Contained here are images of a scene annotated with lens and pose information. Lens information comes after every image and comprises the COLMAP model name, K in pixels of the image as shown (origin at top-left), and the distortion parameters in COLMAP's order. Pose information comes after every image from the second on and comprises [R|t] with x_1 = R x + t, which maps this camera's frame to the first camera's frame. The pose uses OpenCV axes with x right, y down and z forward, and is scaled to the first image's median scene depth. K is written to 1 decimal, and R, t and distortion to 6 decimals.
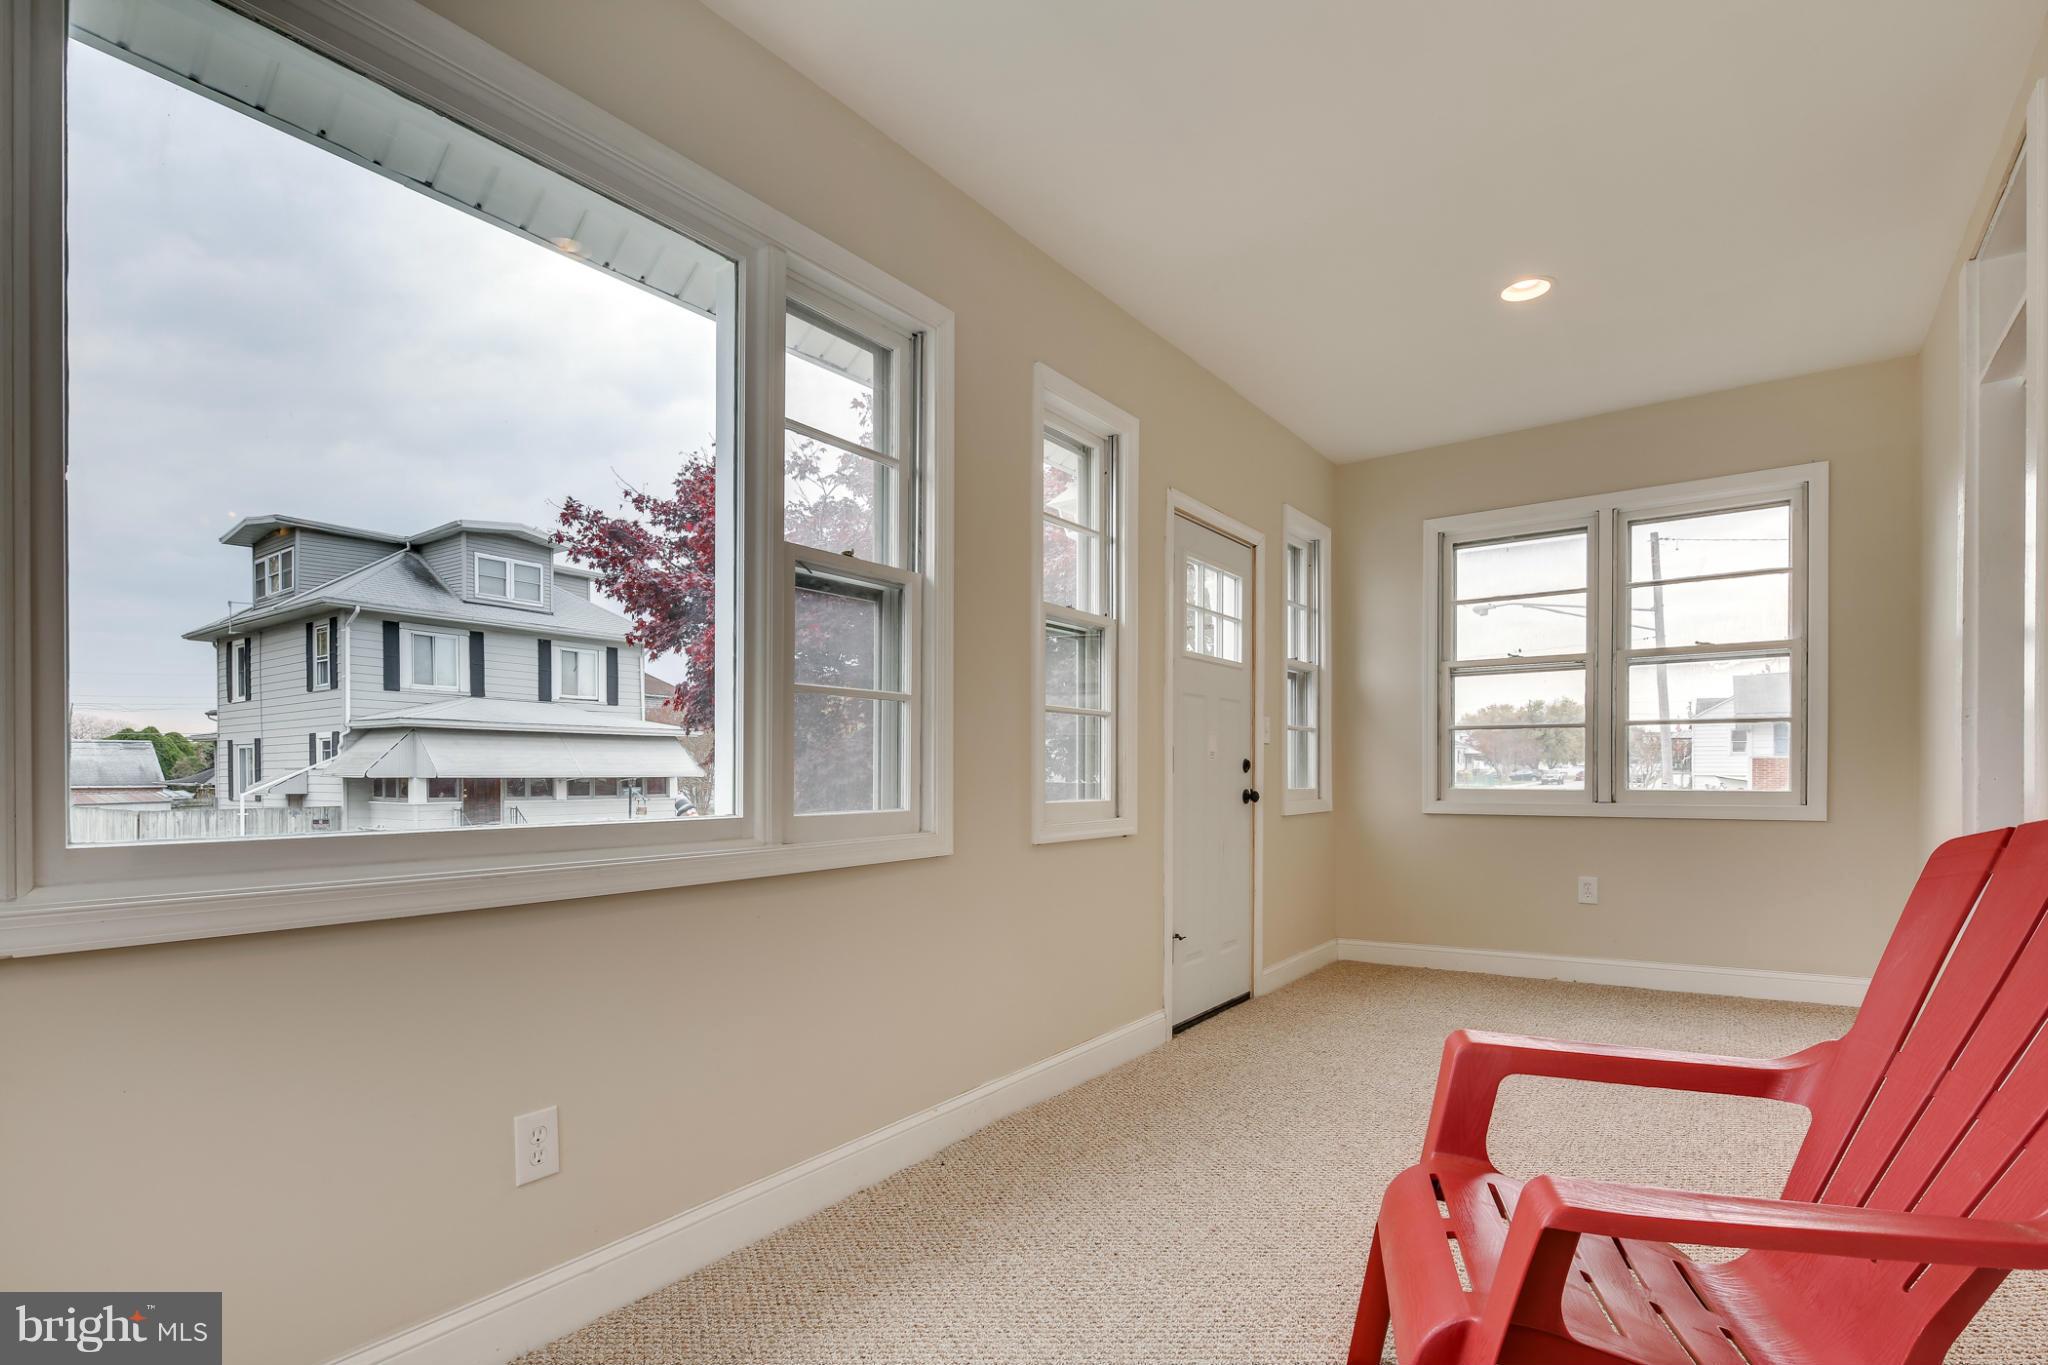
lens RADIAL K [[995.4, 0, 1021.3], [0, 995.4, 700.1], [0, 0, 1]] dist [-0.000561, -0.001462]
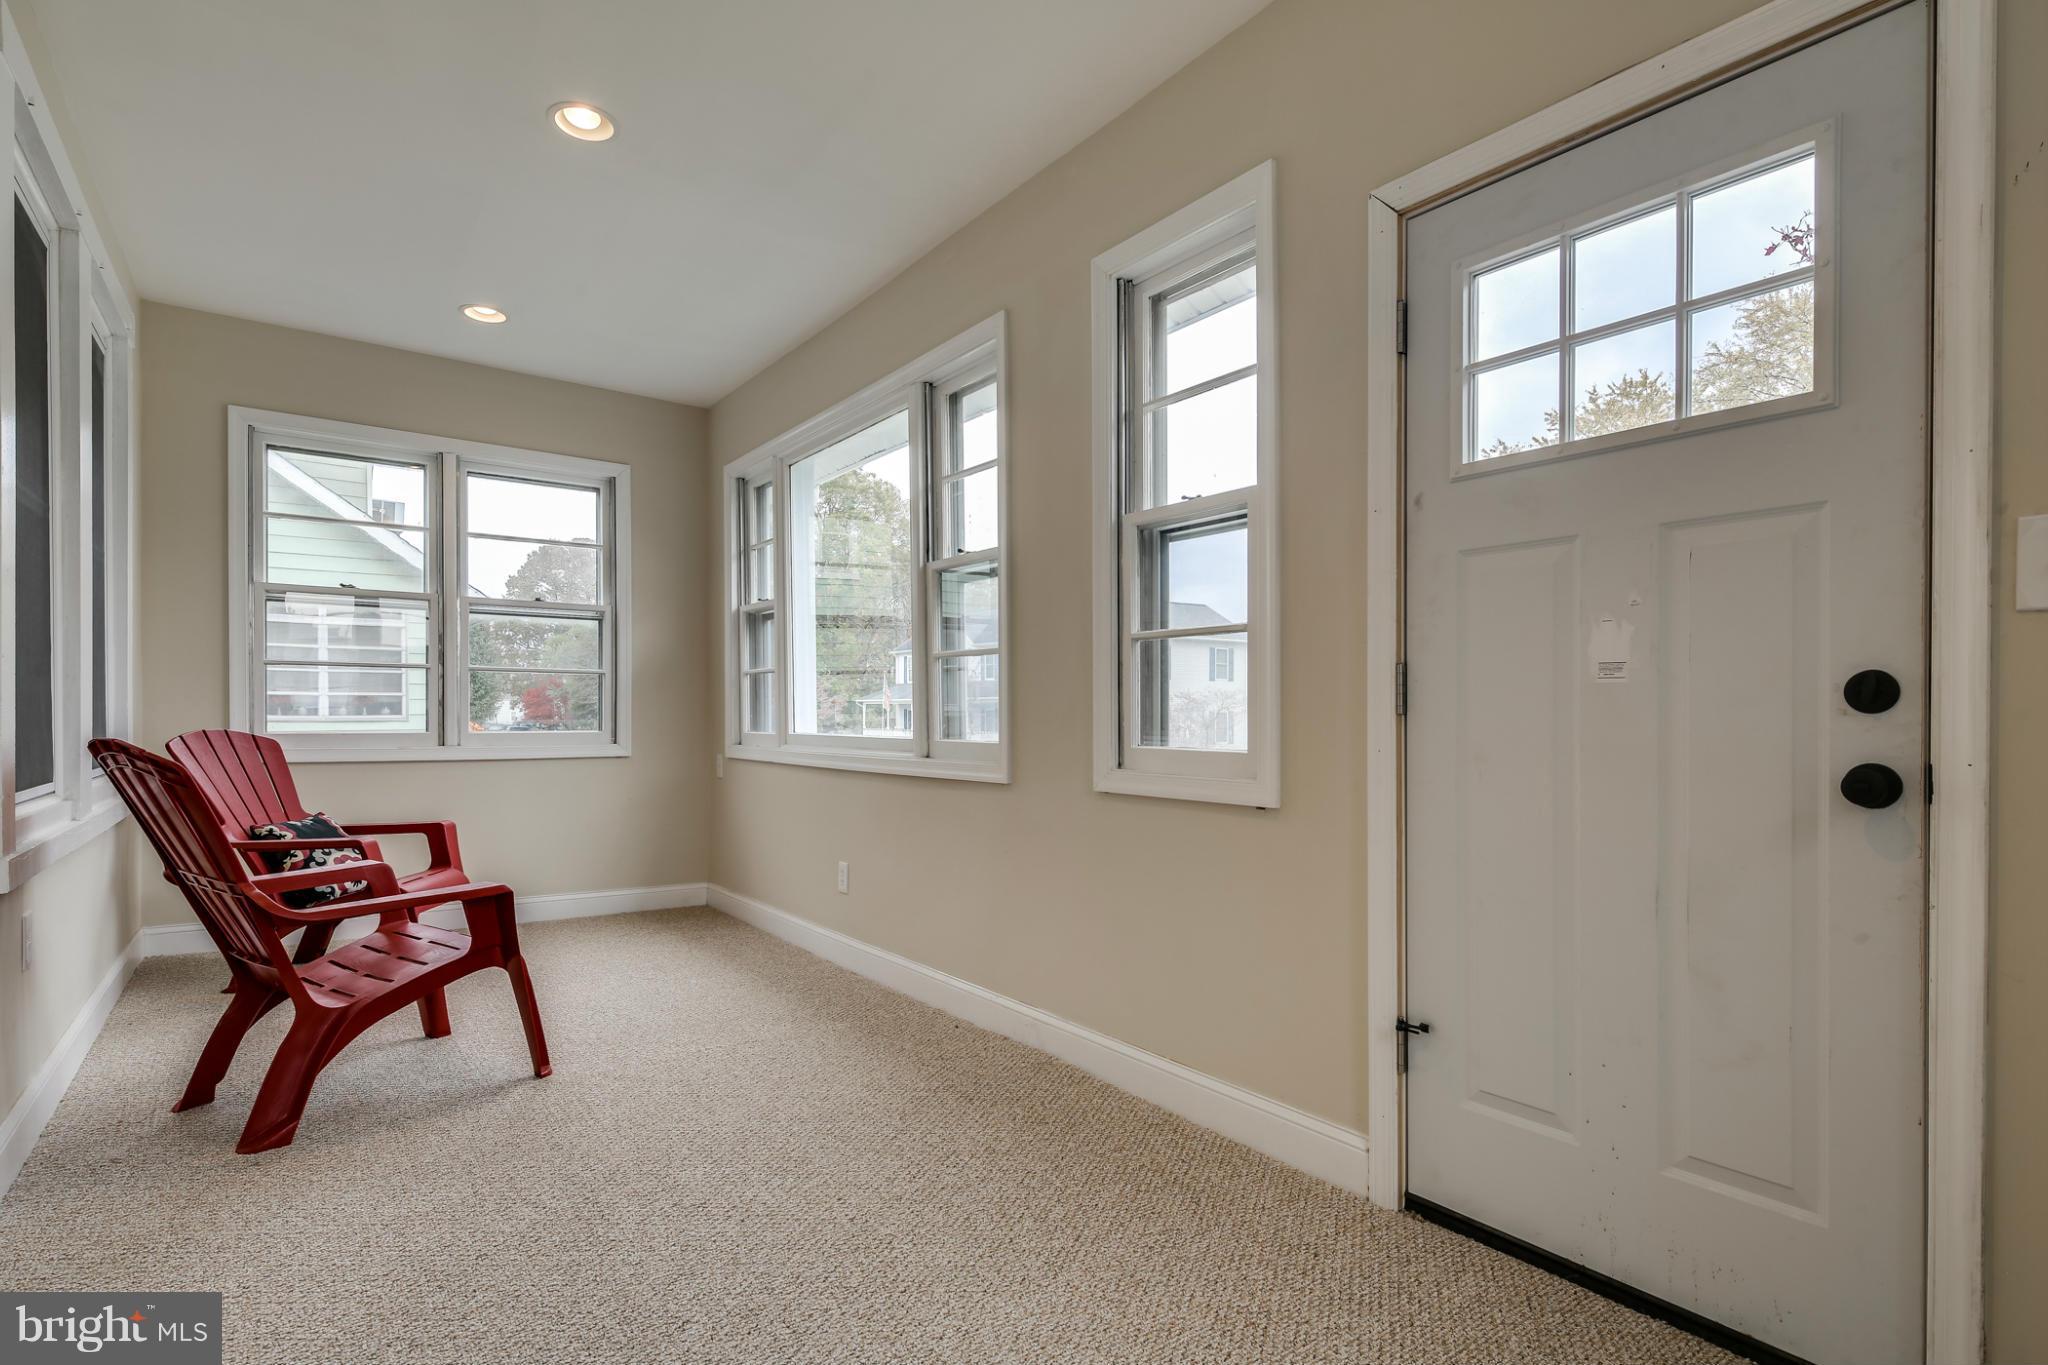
lens RADIAL K [[995.4, 0, 1021.3], [0, 995.4, 700.1], [0, 0, 1]] dist [-0.000561, -0.001462]
pose [[-0.308195, 0.010689, -0.951263, 0.767312], [0.088024, 0.995968, -0.017327, 0.063529], [0.947242, -0.089074, -0.307893, 1.065525]]
